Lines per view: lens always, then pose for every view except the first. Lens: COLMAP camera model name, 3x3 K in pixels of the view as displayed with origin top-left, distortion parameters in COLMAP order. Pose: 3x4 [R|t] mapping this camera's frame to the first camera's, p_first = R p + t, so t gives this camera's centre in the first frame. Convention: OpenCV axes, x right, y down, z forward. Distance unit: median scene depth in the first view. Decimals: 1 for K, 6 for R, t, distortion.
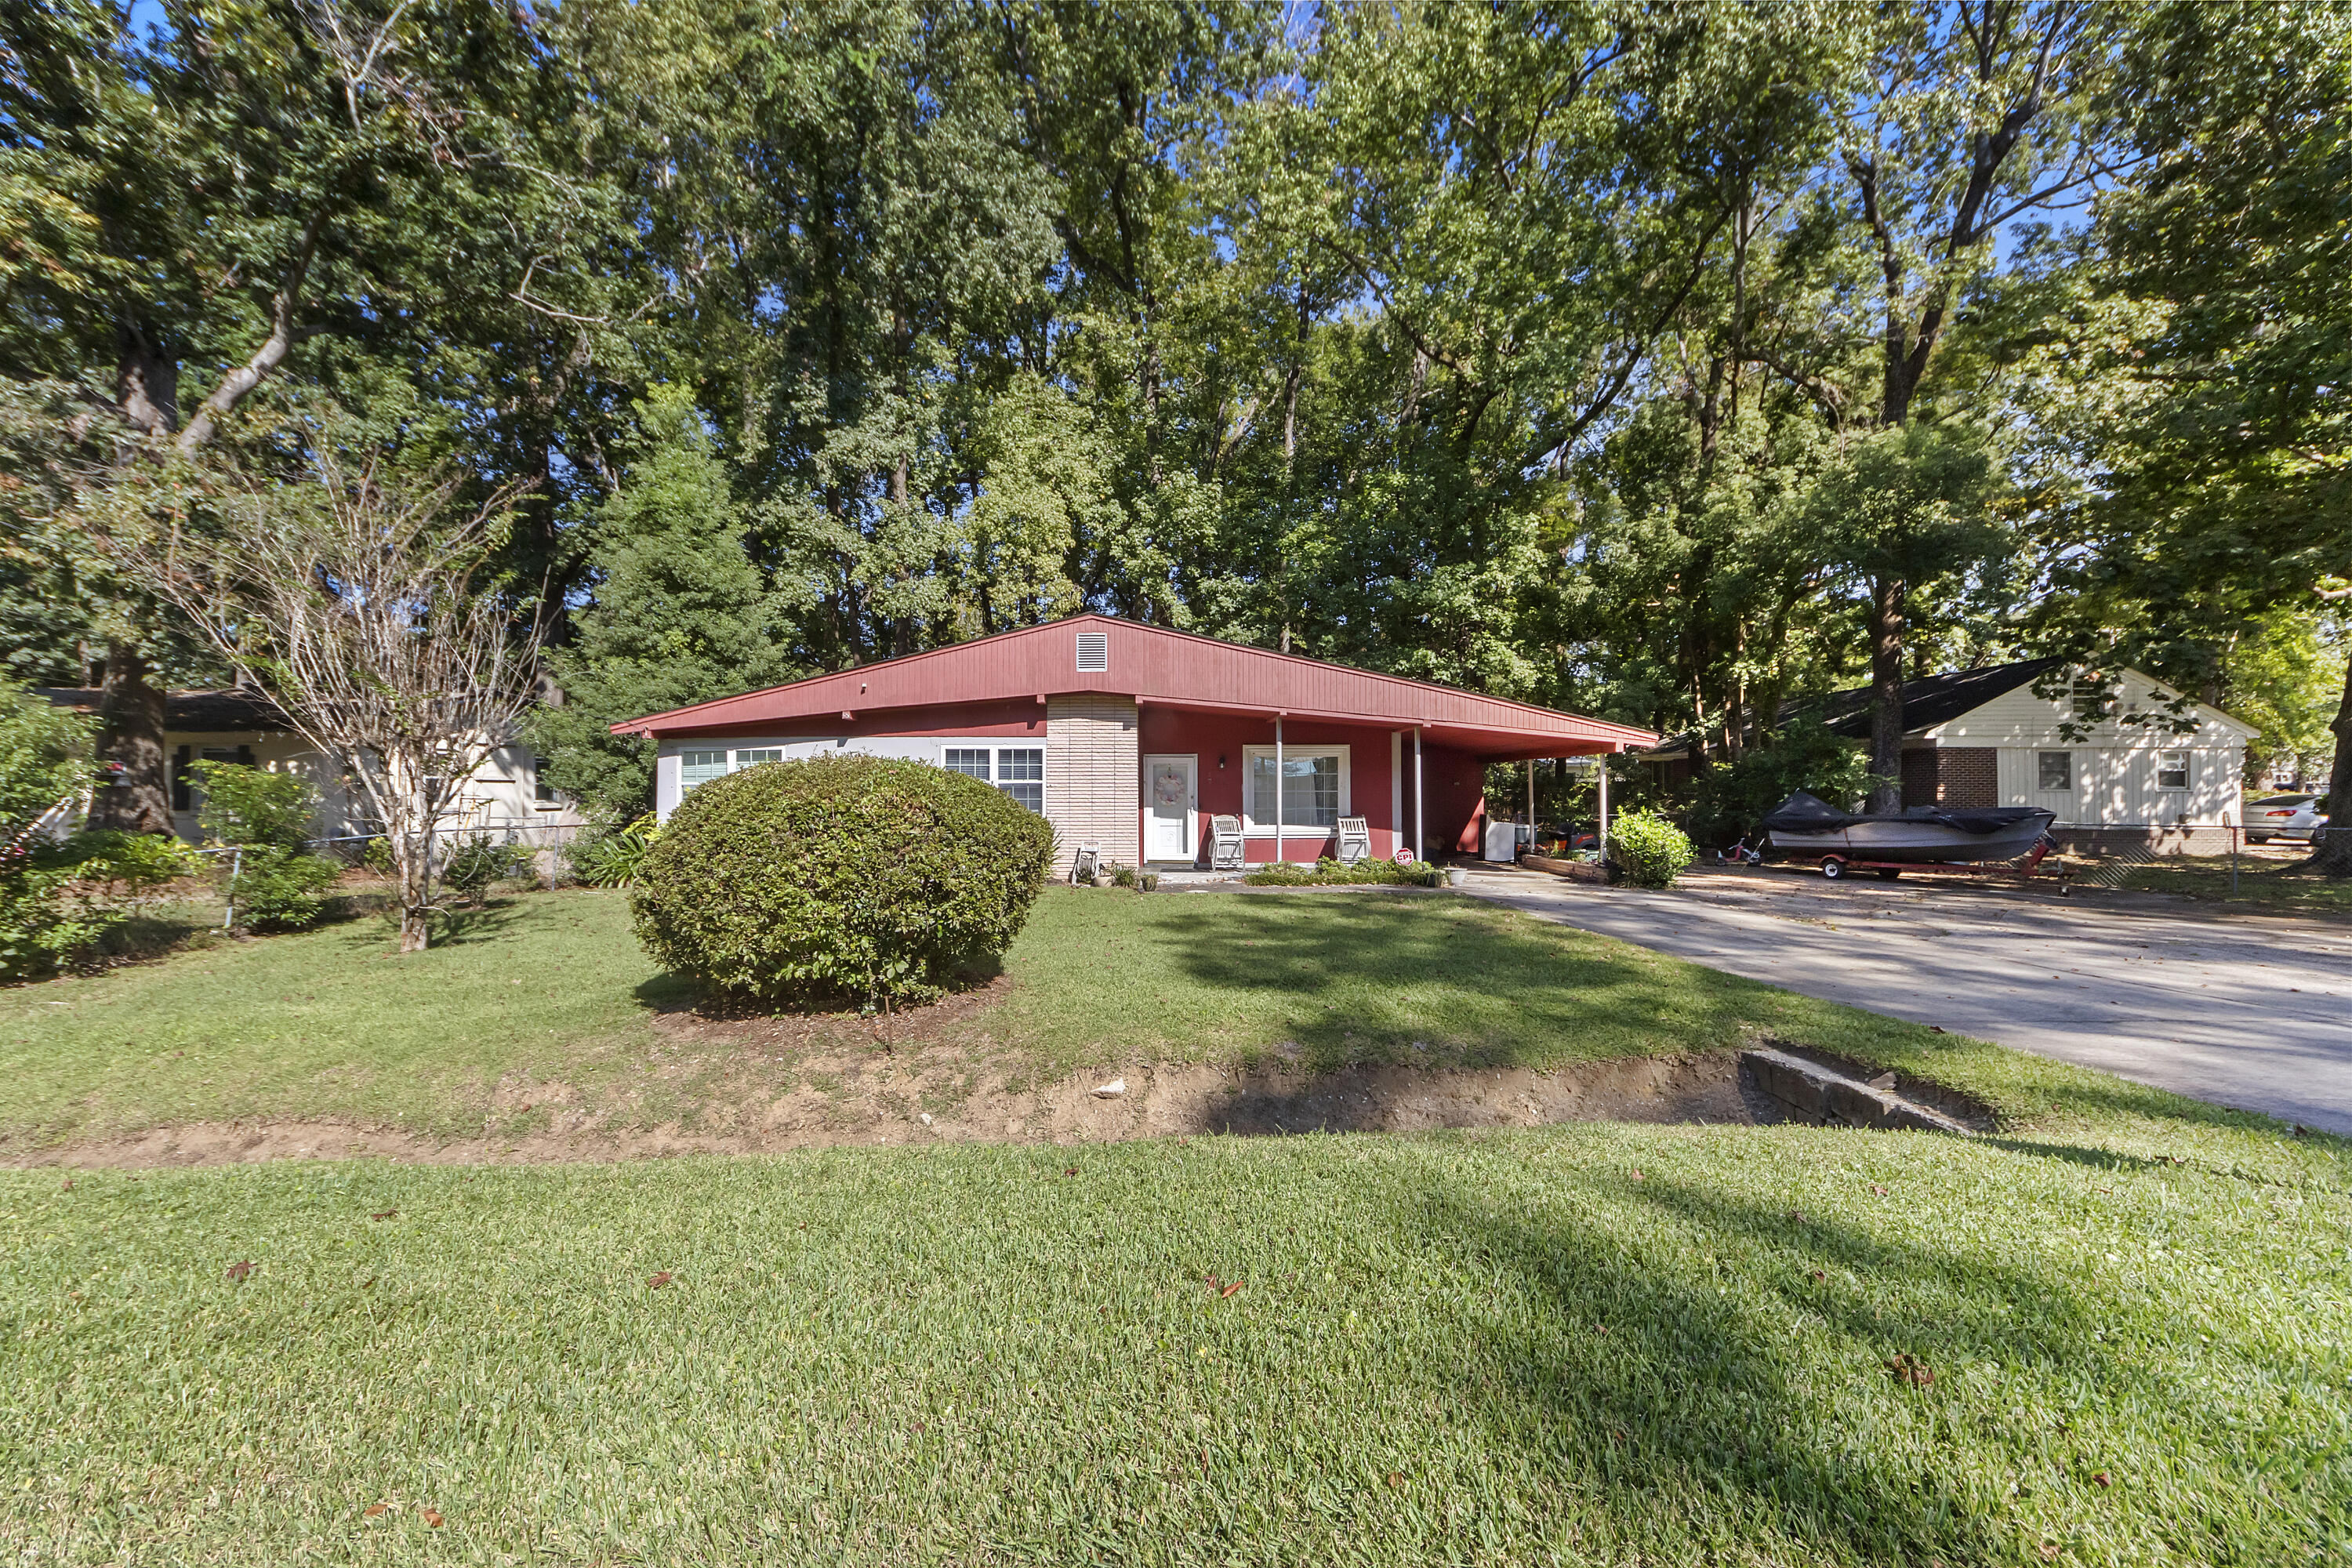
lens RADIAL K [[910.1, 0, 1174.4], [0, 910.1, 776.9], [0, 0, 1]] dist [-0.011458, -0.002348]
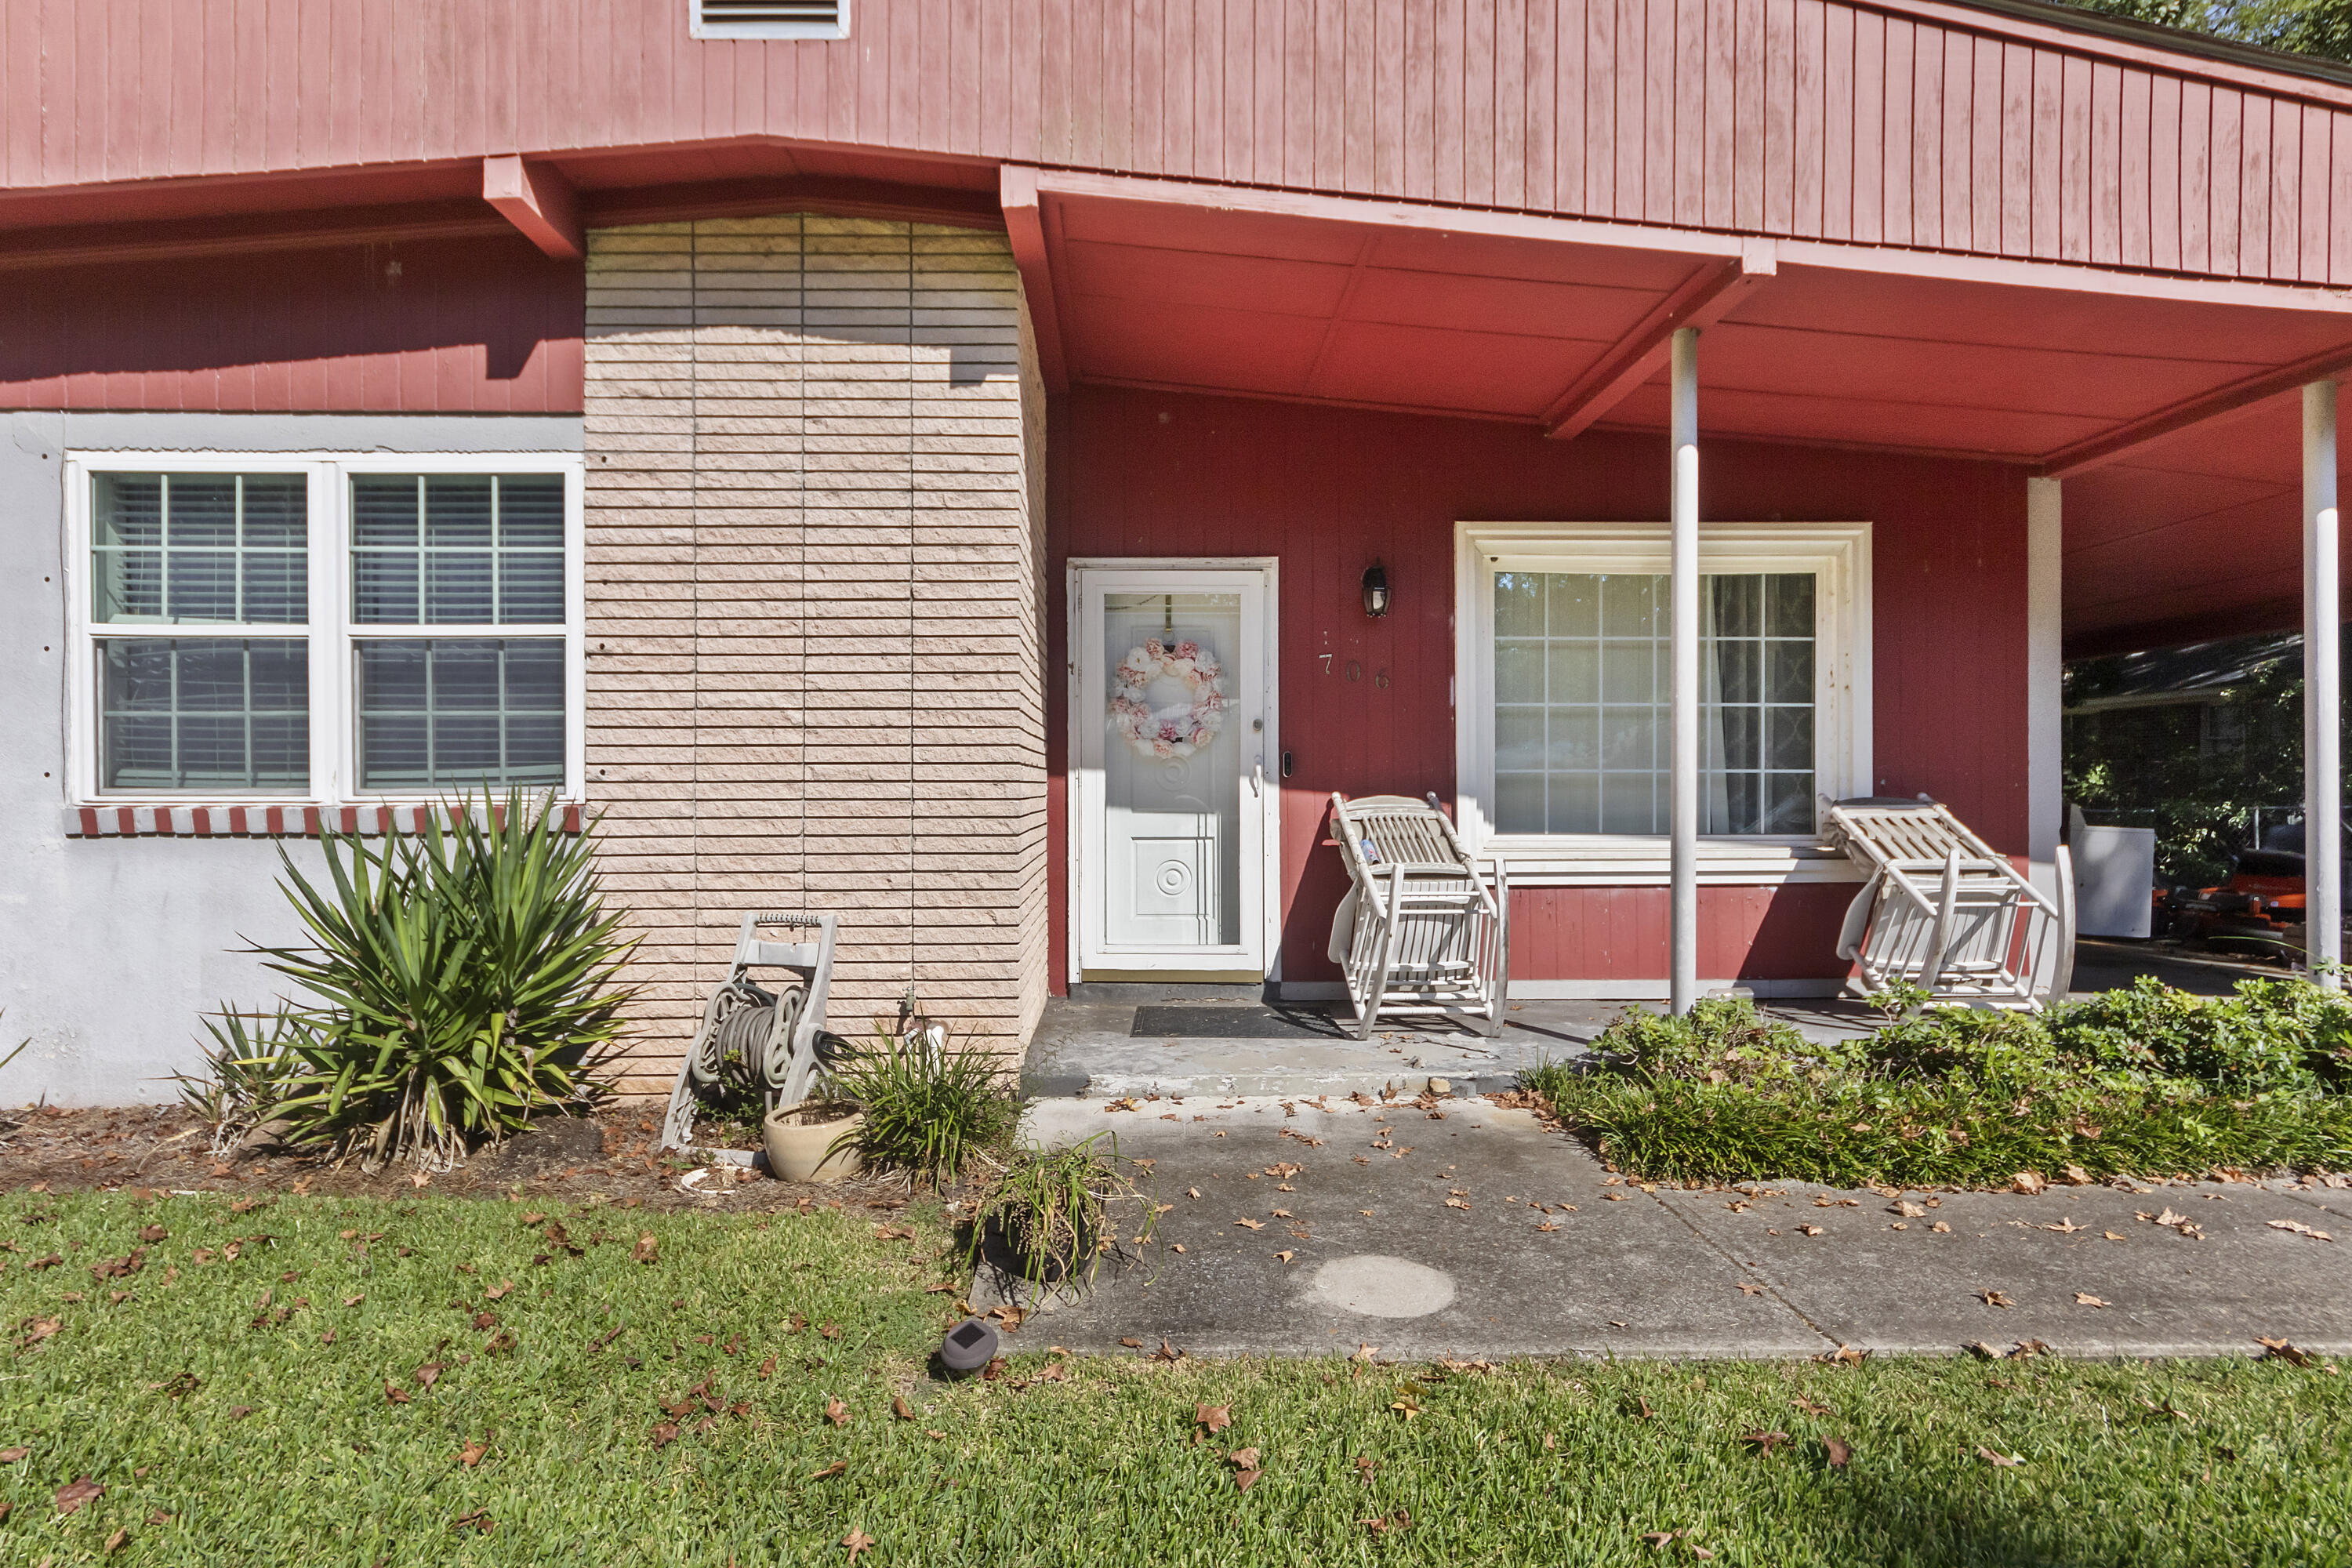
lens RADIAL K [[1092.3, 0, 1176.6], [0, 1092.3, 796.3], [0, 0, 1]] dist [0.000942, 0.000022]
pose [[0.999631, -0.003291, 0.026969, -0.011465], [0.002926, 0.999904, 0.013550, 0.038234], [-0.027011, -0.013466, 0.999544, 0.708683]]
